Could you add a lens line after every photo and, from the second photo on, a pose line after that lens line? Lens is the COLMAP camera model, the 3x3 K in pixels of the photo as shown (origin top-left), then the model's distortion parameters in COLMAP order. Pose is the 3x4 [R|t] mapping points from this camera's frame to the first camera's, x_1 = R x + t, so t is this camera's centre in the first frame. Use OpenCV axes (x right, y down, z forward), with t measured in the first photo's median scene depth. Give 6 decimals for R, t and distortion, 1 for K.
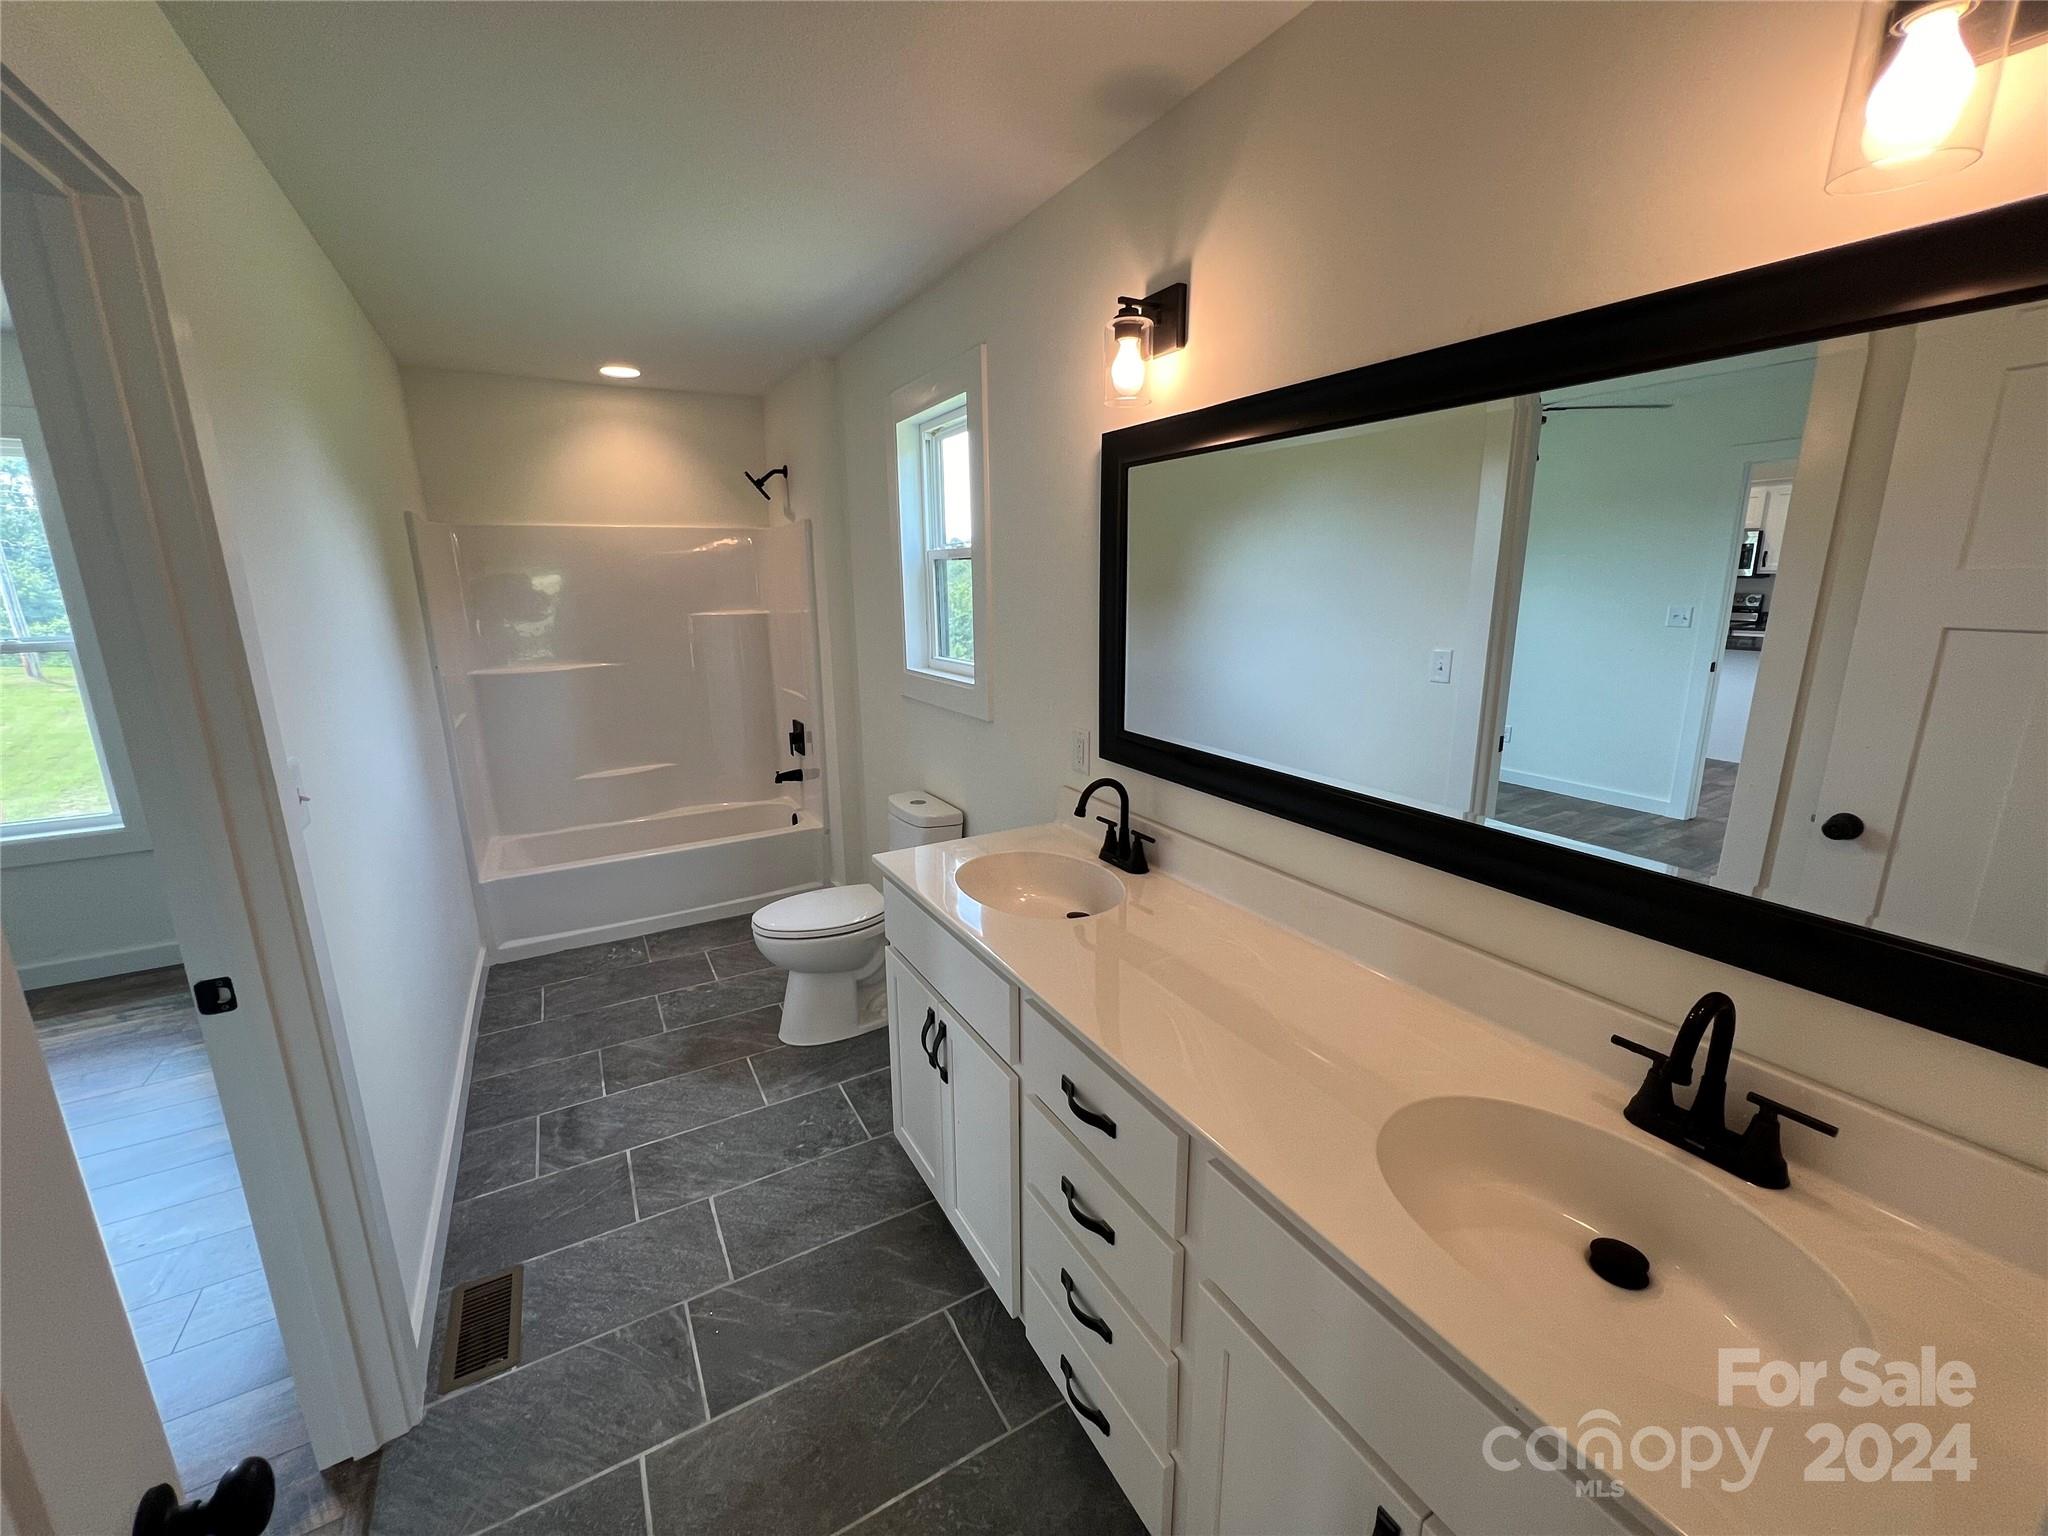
lens RADIAL K [[821.8, 0, 1024.2], [0, 821.8, 771.0], [0, 0, 1]] dist [-0.000785, 0.000581]
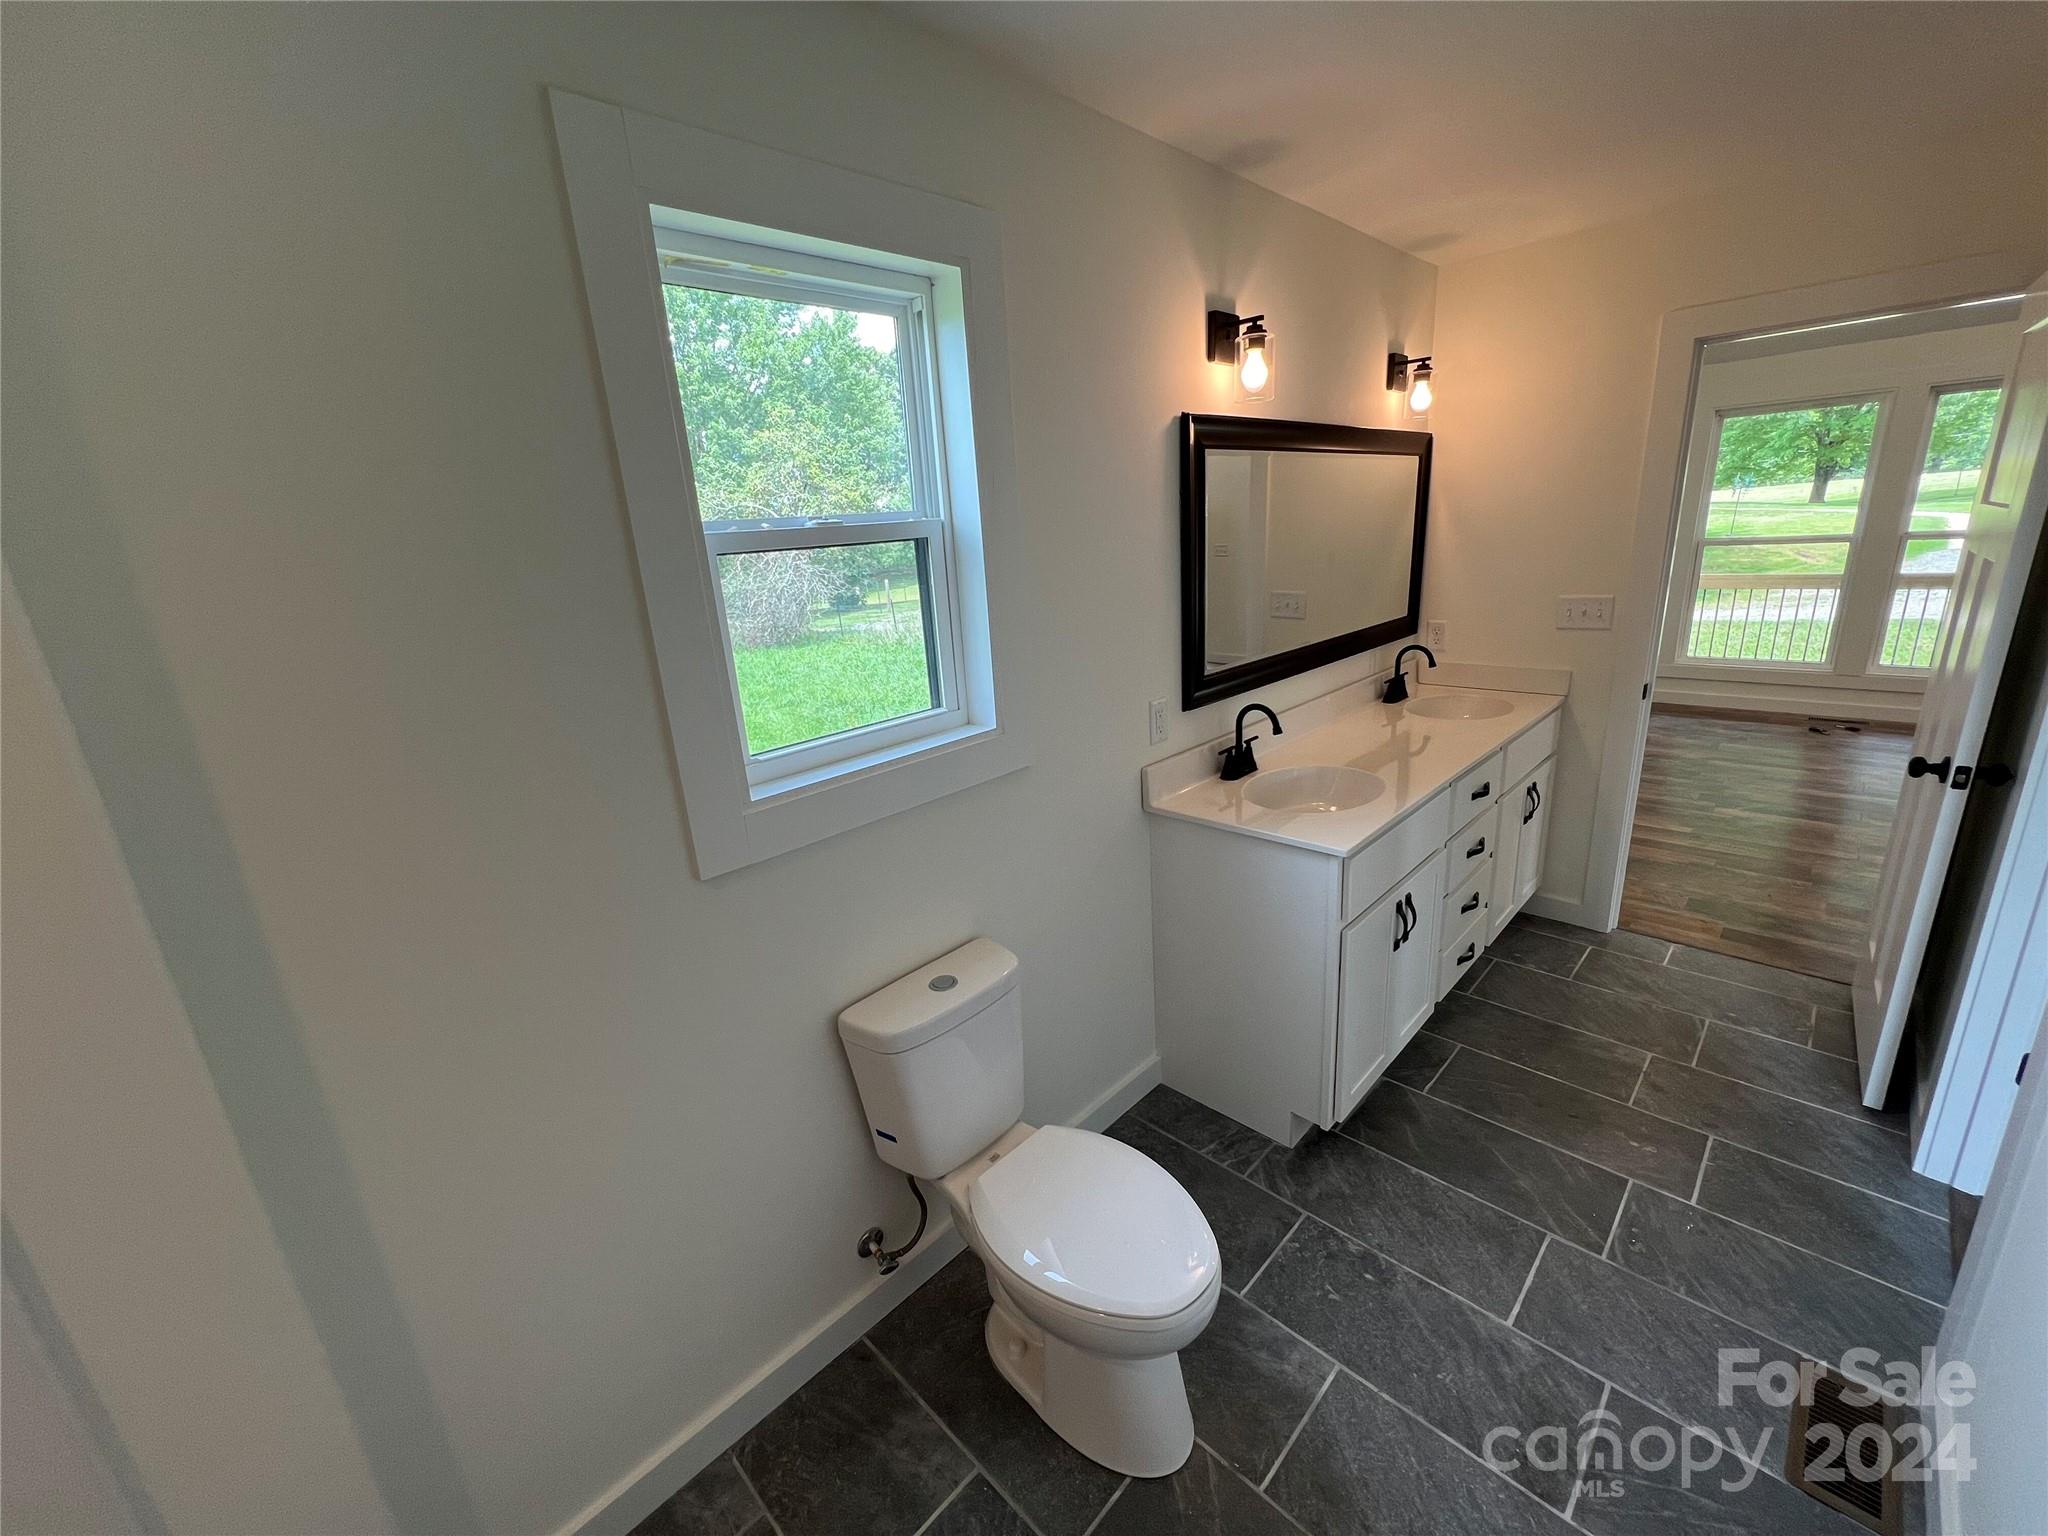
lens RADIAL K [[821.8, 0, 1023.6], [0, 821.8, 764.0], [0, 0, 1]] dist [-0.000785, 0.000581]
pose [[-0.263975, -0.242838, 0.933460, -0.927274], [0.288027, 0.903783, 0.316569, -0.377898], [-0.920520, 0.352428, -0.168632, 1.471090]]
